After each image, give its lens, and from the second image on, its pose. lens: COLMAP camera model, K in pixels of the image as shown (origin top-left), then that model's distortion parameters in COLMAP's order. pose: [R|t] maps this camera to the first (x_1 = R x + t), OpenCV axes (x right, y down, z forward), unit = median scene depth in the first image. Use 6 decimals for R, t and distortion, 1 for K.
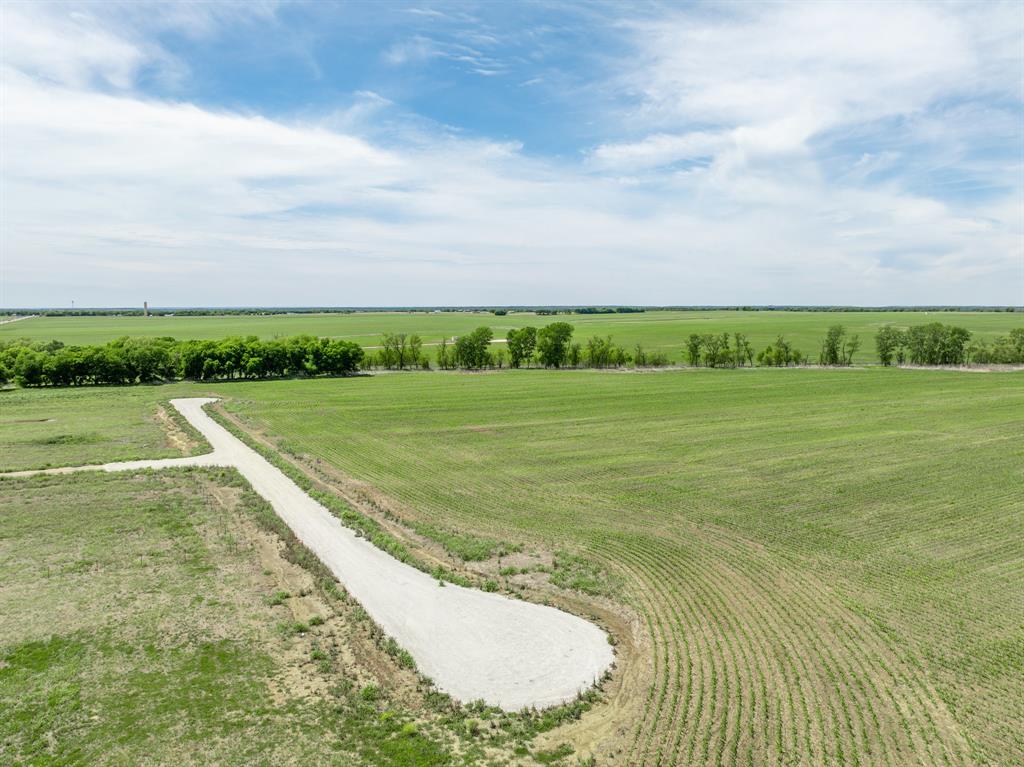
lens RADIAL K [[718.1, 0, 513.5], [0, 718.1, 376.6], [0, 0, 1]] dist [-0.028366, 0.014136]
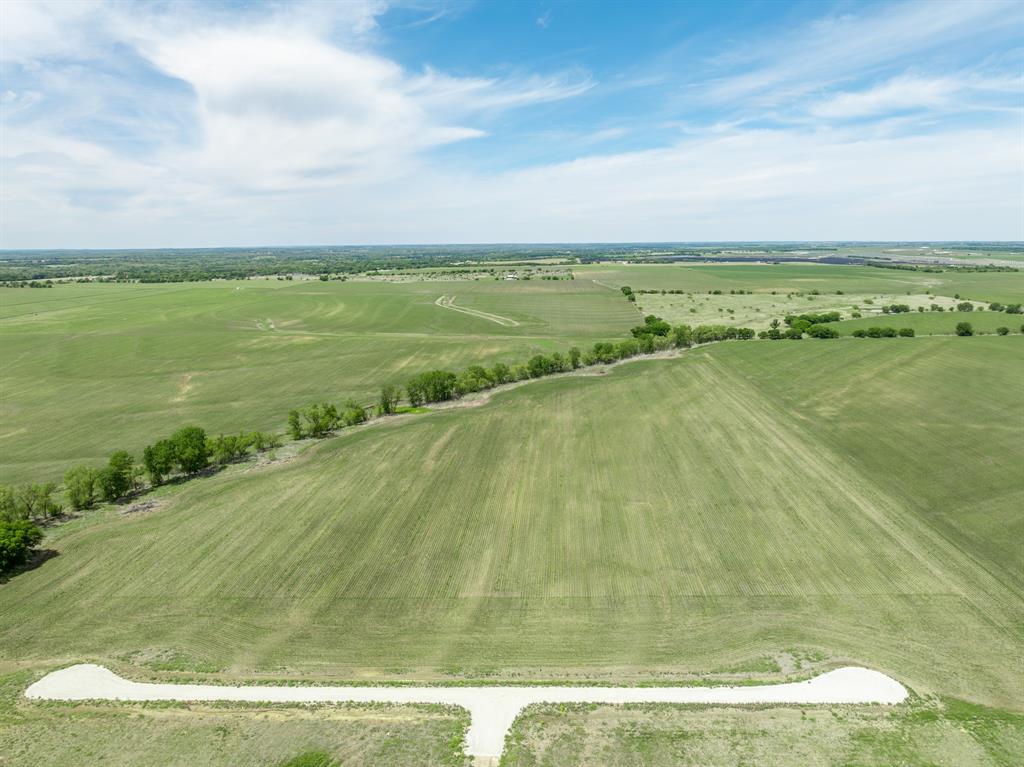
lens RADIAL K [[718.3, 0, 512.9], [0, 718.3, 379.9], [0, 0, 1]] dist [-0.037181, 0.023928]
pose [[0.545597, -0.162715, 0.822100, -2.416701], [0.090416, 0.986673, 0.135283, -1.150096], [-0.833156, 0.000521, 0.553038, 0.402741]]
